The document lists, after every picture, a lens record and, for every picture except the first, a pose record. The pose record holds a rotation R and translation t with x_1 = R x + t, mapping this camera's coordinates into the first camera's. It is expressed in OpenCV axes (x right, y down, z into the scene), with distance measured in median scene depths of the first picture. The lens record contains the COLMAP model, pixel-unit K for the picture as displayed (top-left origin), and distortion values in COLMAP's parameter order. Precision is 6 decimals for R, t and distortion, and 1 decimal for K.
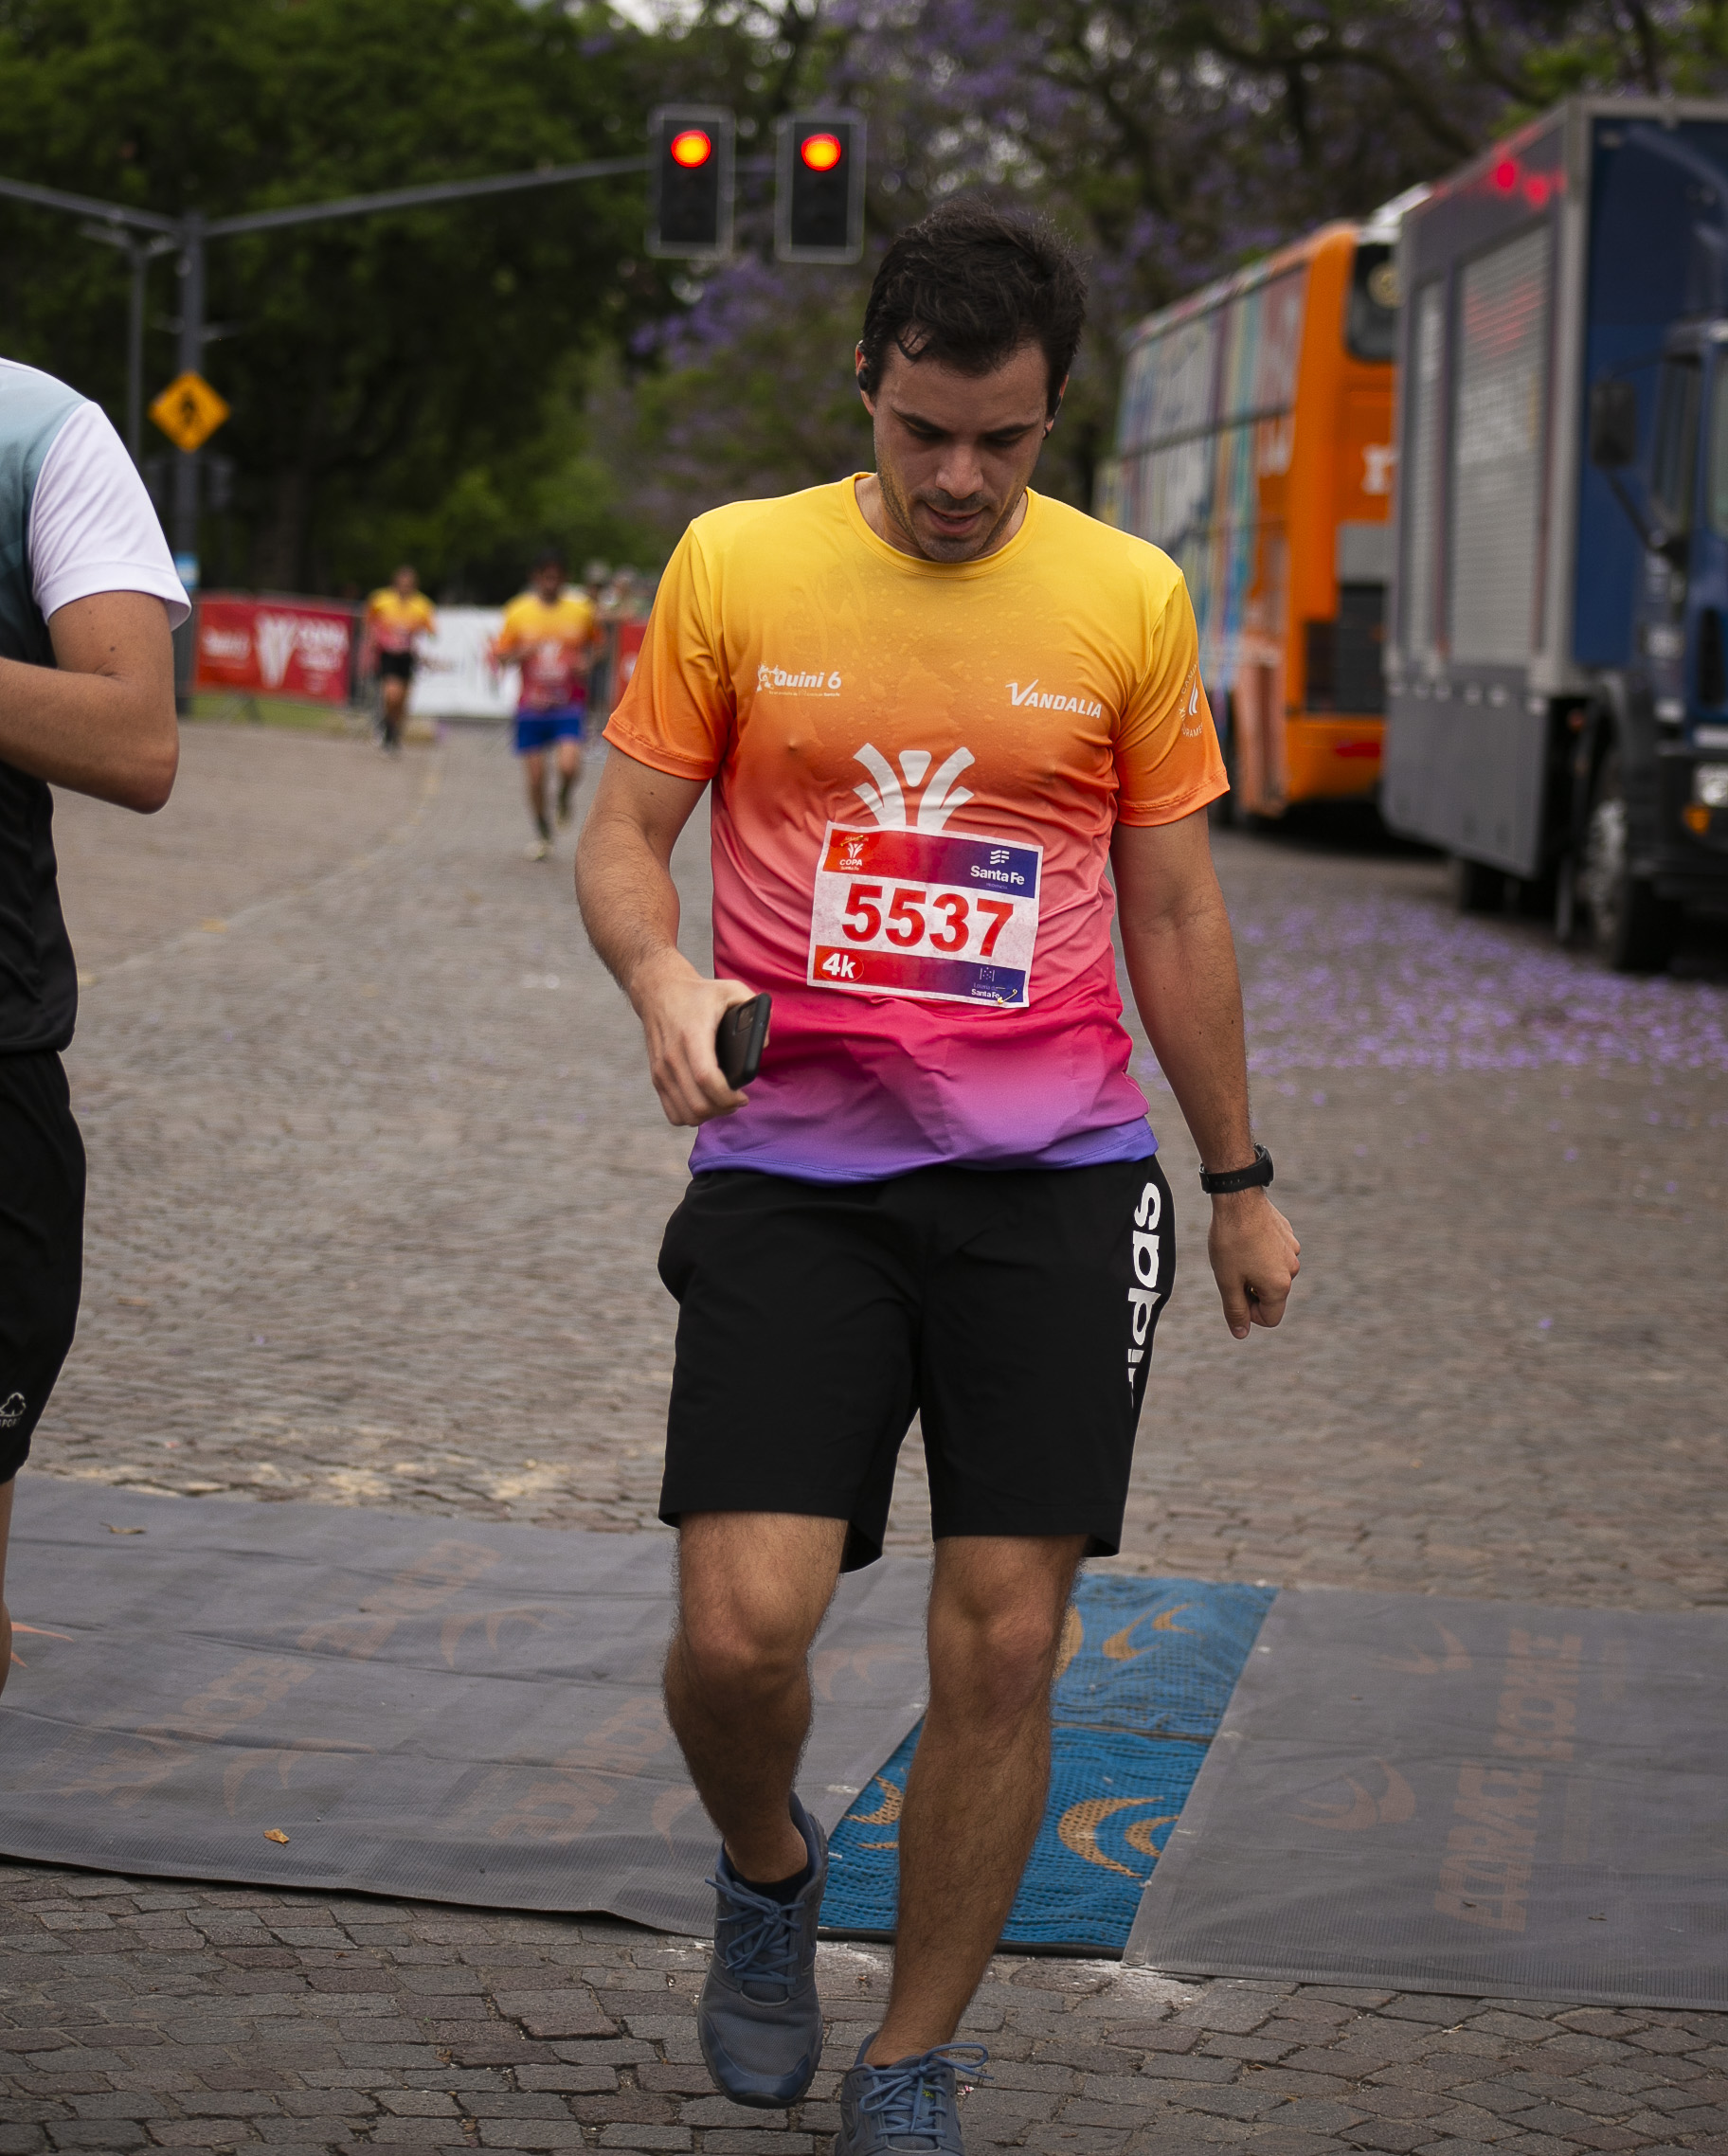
lens RADIAL K [[5808.0, 0, 867.2], [0, 5808.0, 959.8], [0, 0, 1]] dist [-0.054376, 0.000000]
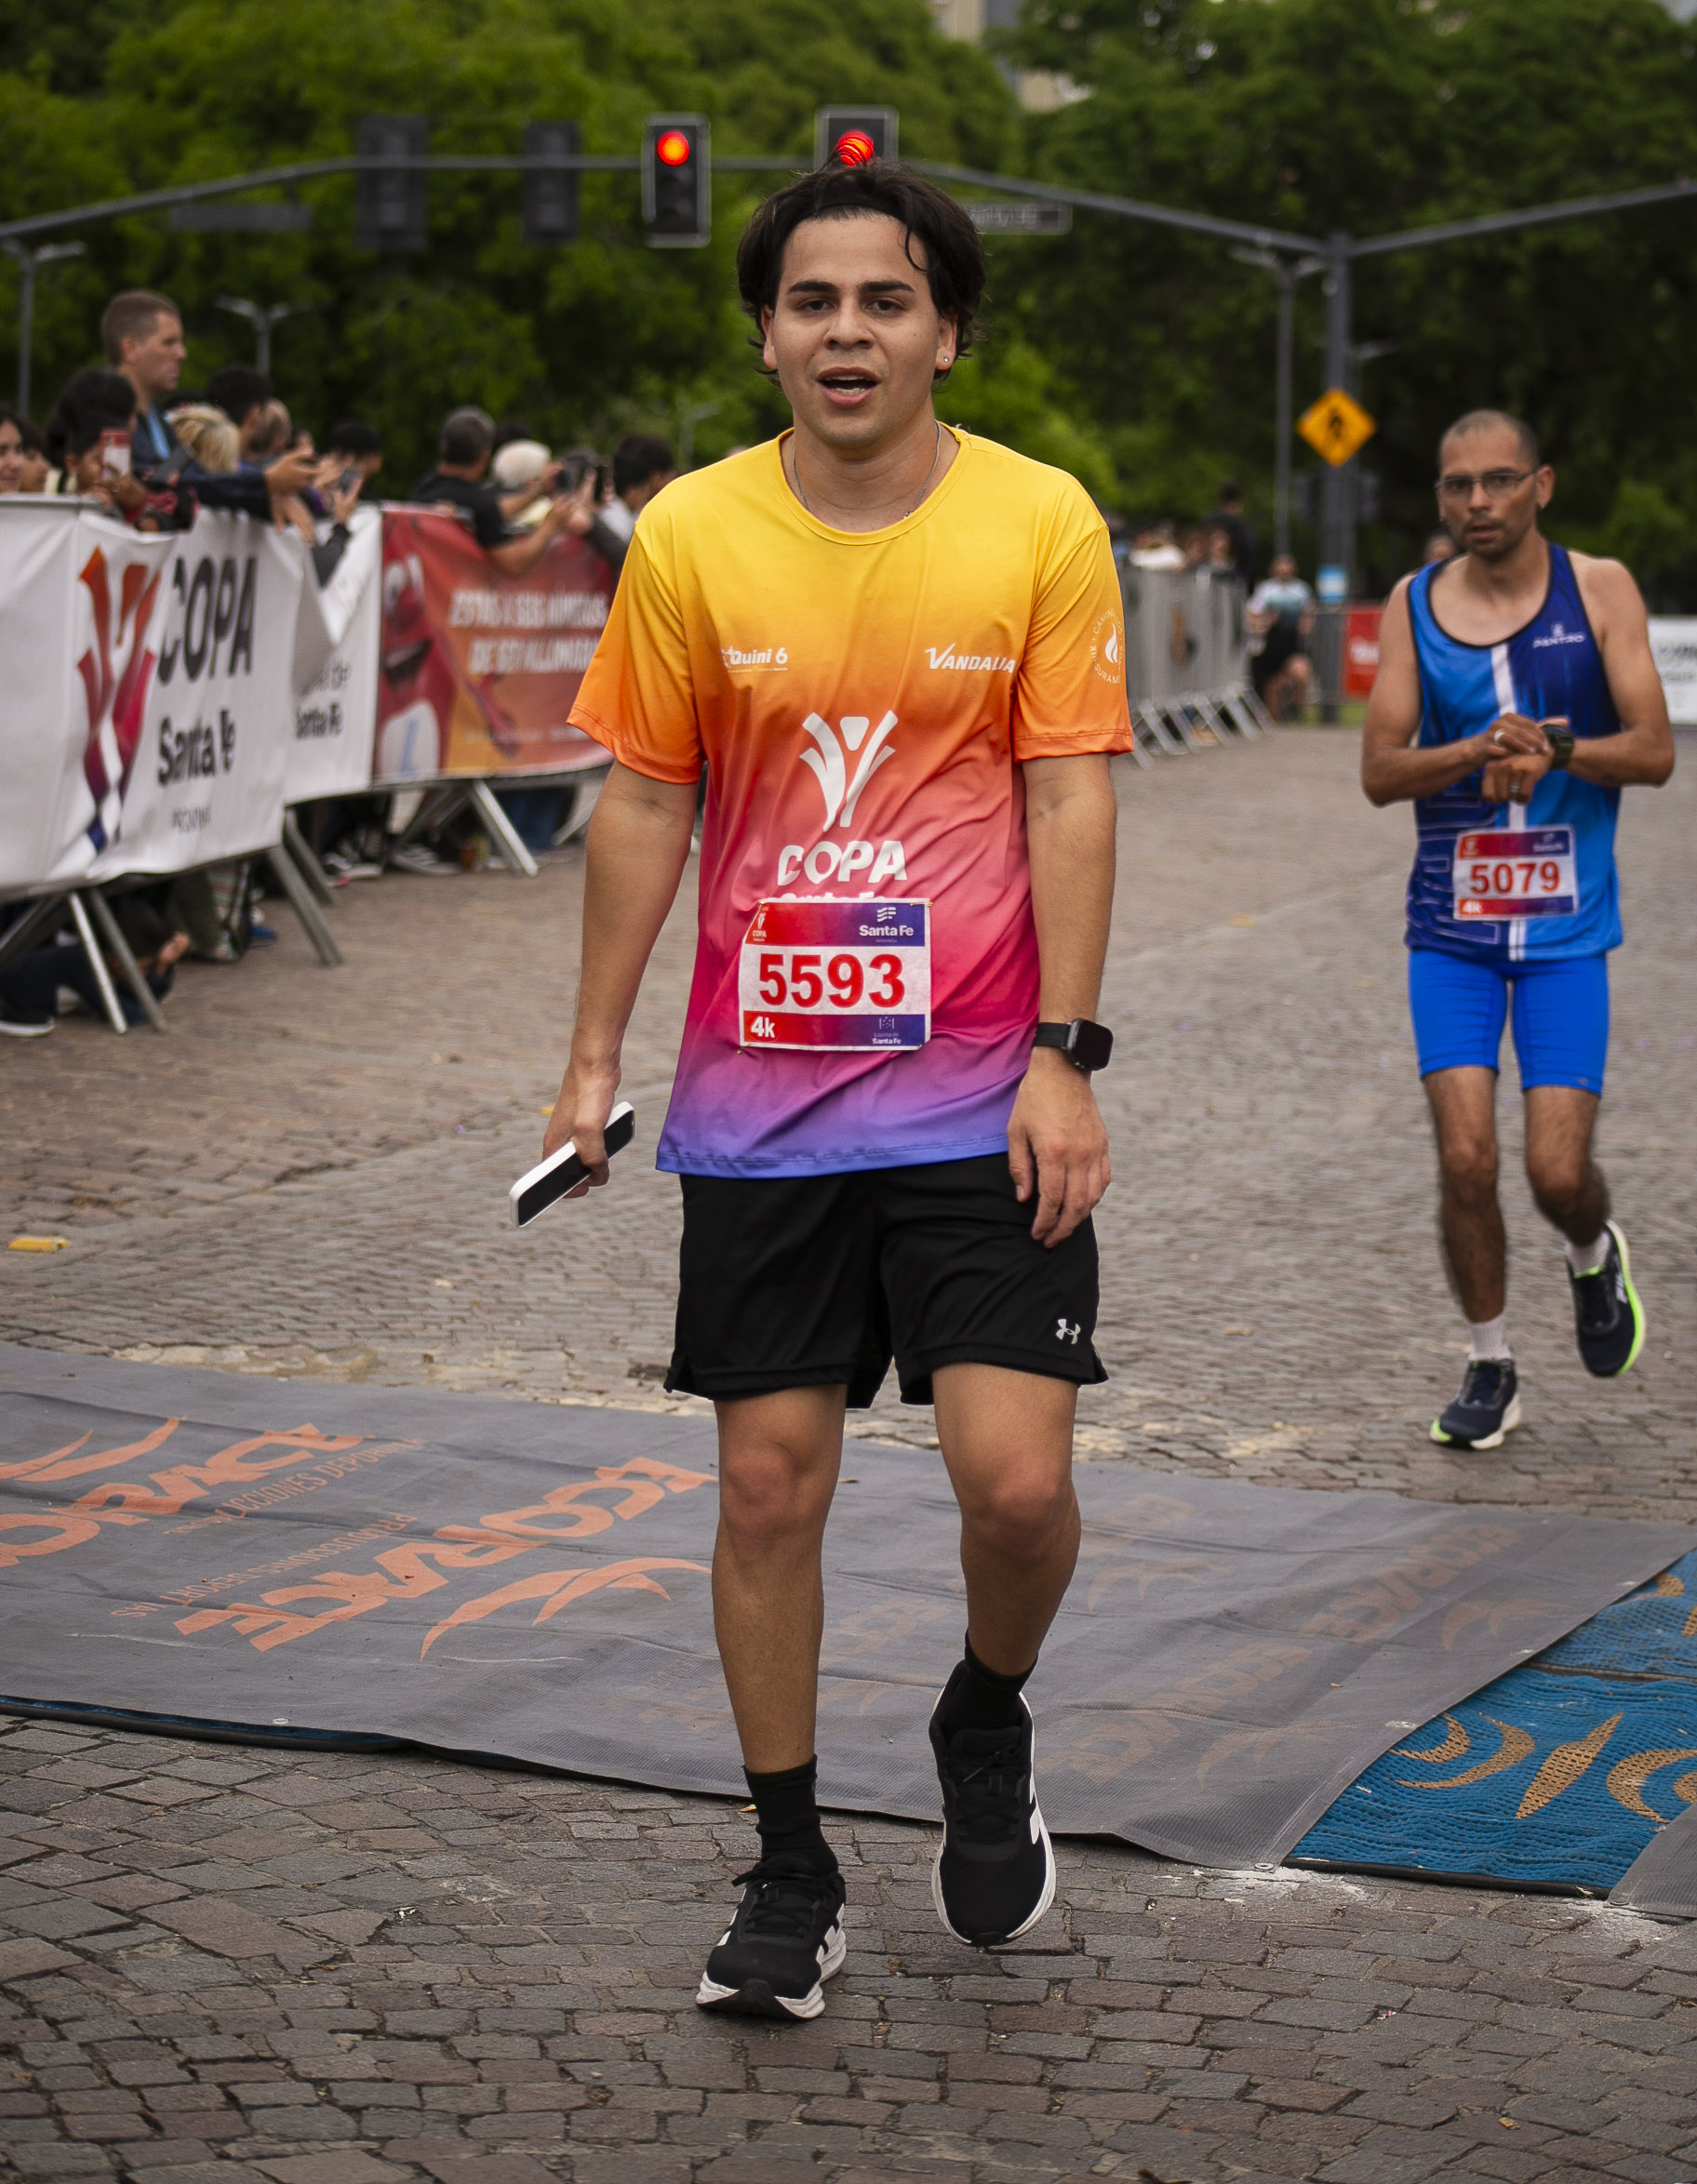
lens RADIAL K [[5693.1, 0, 852.7], [0, 5693.1, 966.5], [0, 0, 1]] dist [-0.052308, 0.000000]
pose [[0.976298, -0.002482, -0.216418, 0.084778], [0.002454, 0.999997, -0.000397, 0.005398], [0.216419, -0.000143, 0.976301, -0.002843]]
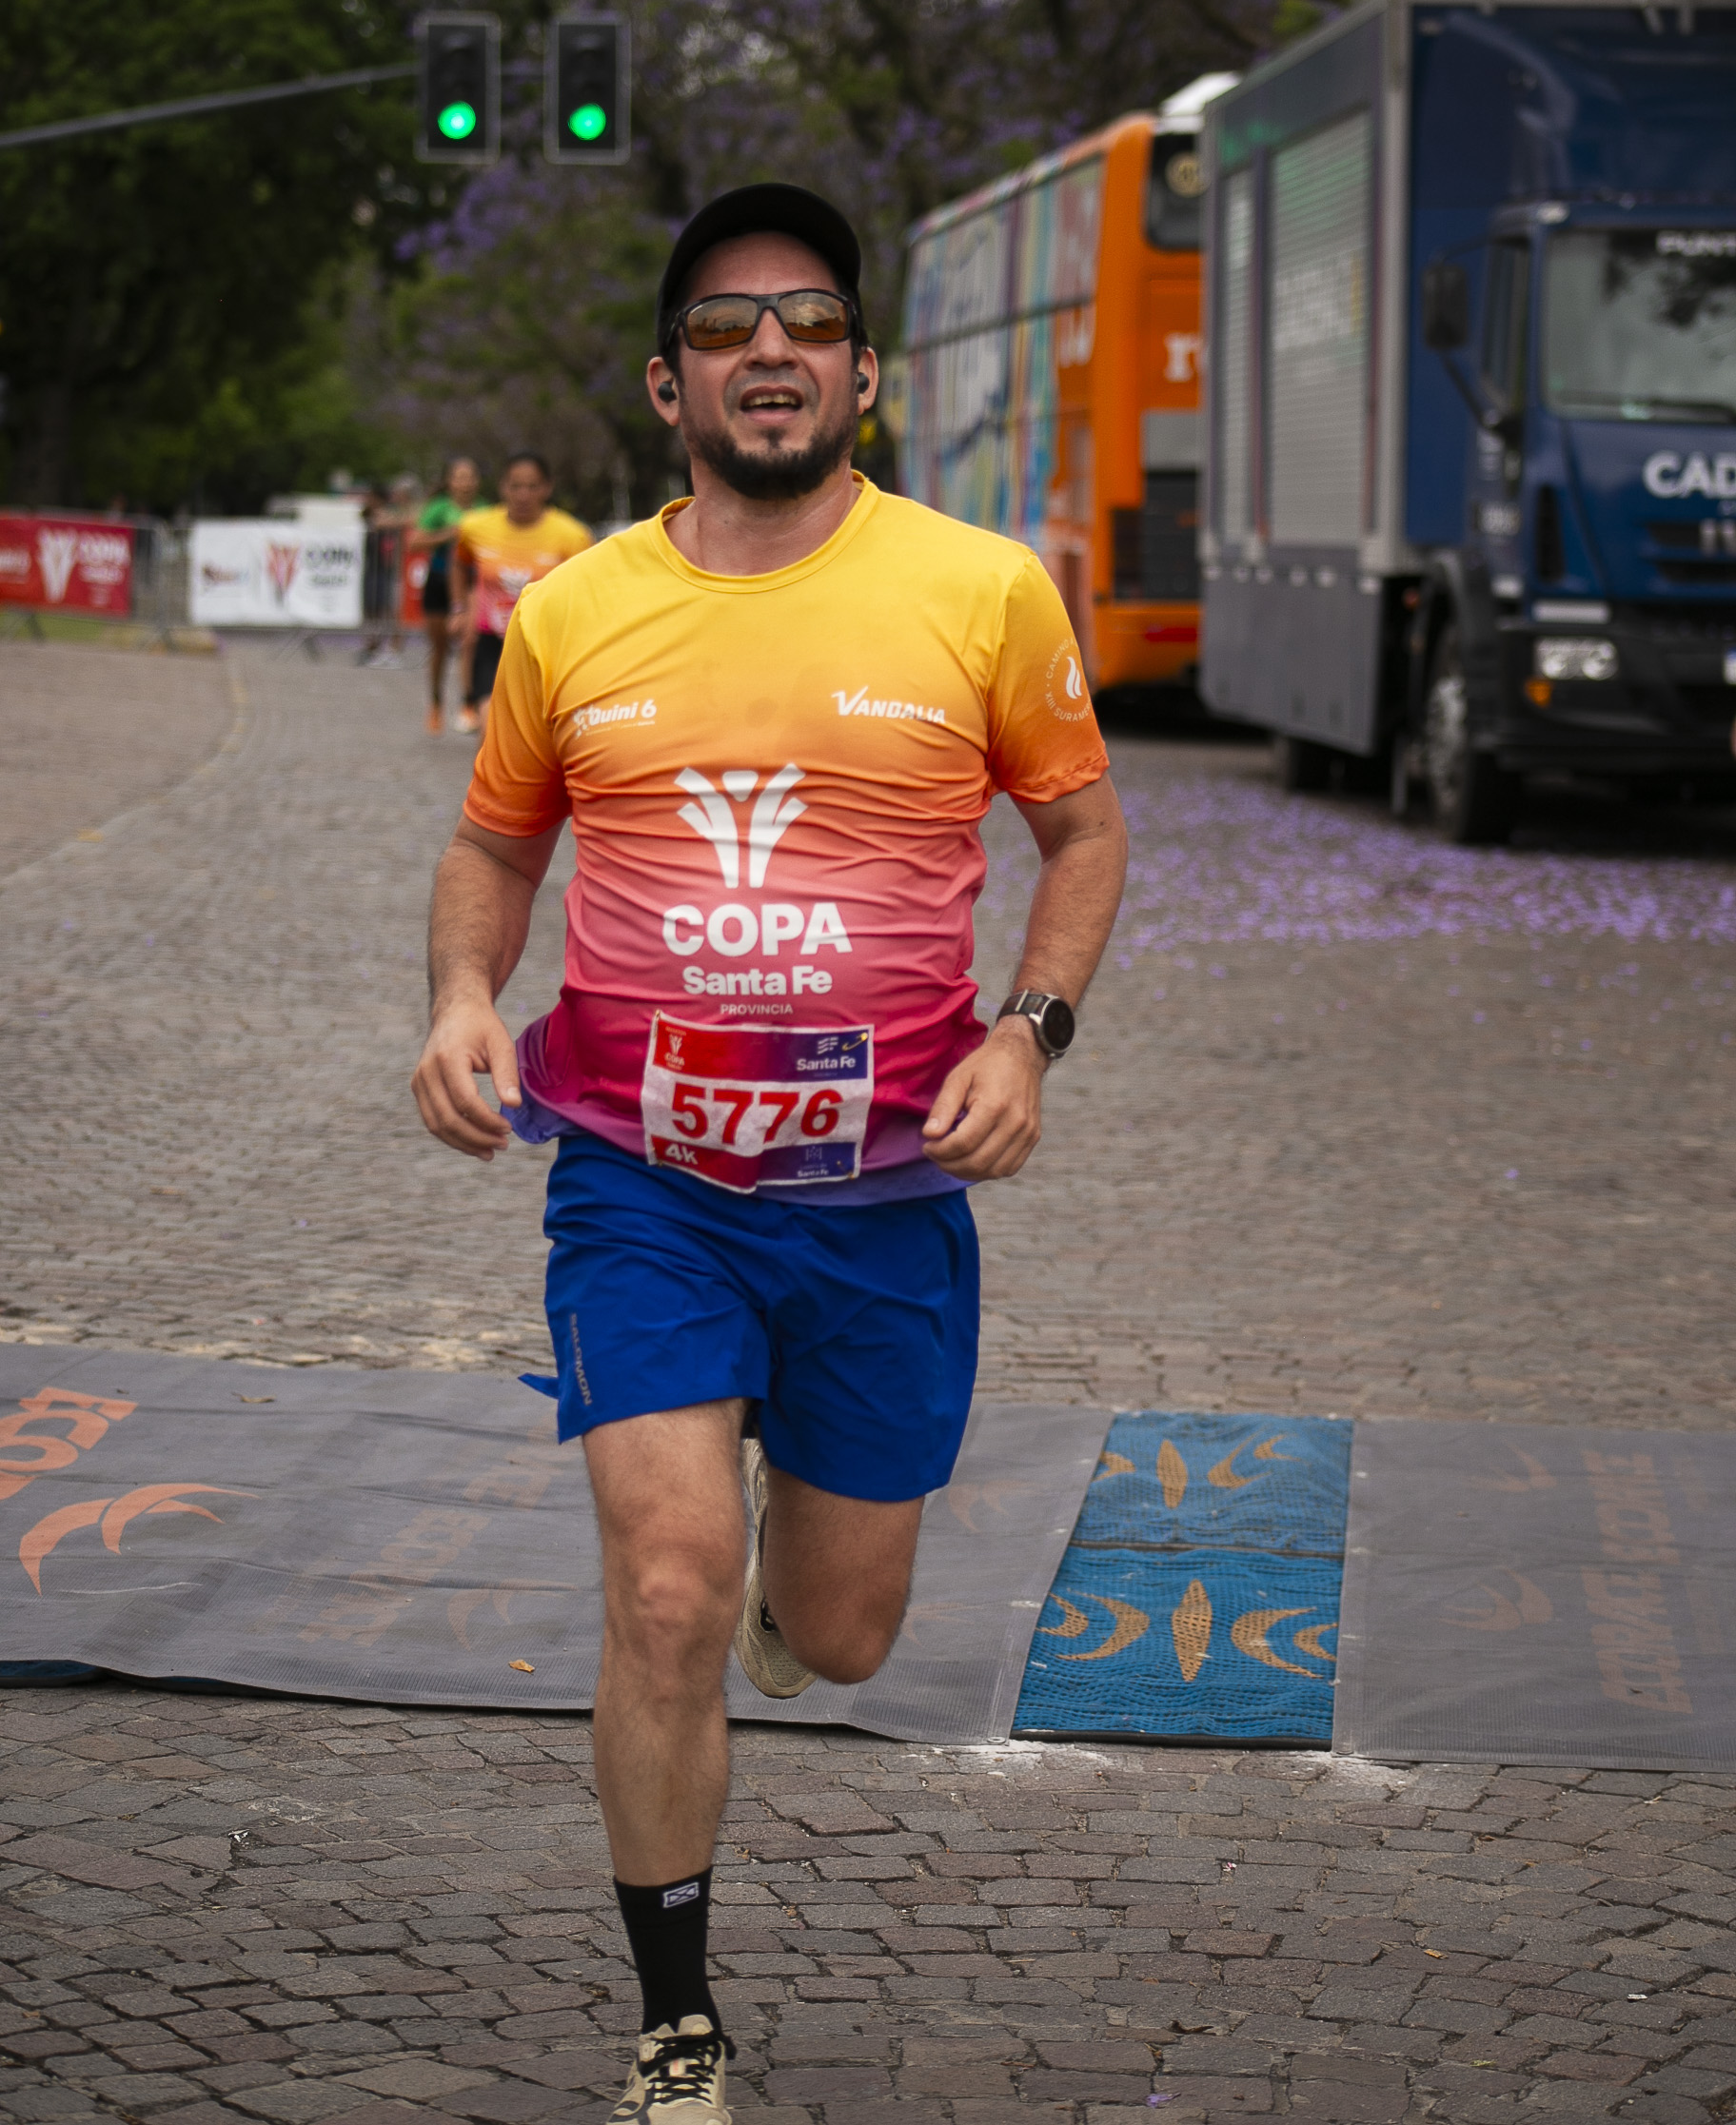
lens RADIAL K [[5826.0, 0, 862.8], [0, 5826.0, 974.3], [0, 0, 1]] dist [-0.065210, 0.000000]
pose [[0.998518, -0.028193, 0.046546, -0.057284], [0.027275, 0.999423, 0.020235, 0.003260], [-0.047090, -0.018935, 0.998711, -0.043302]]
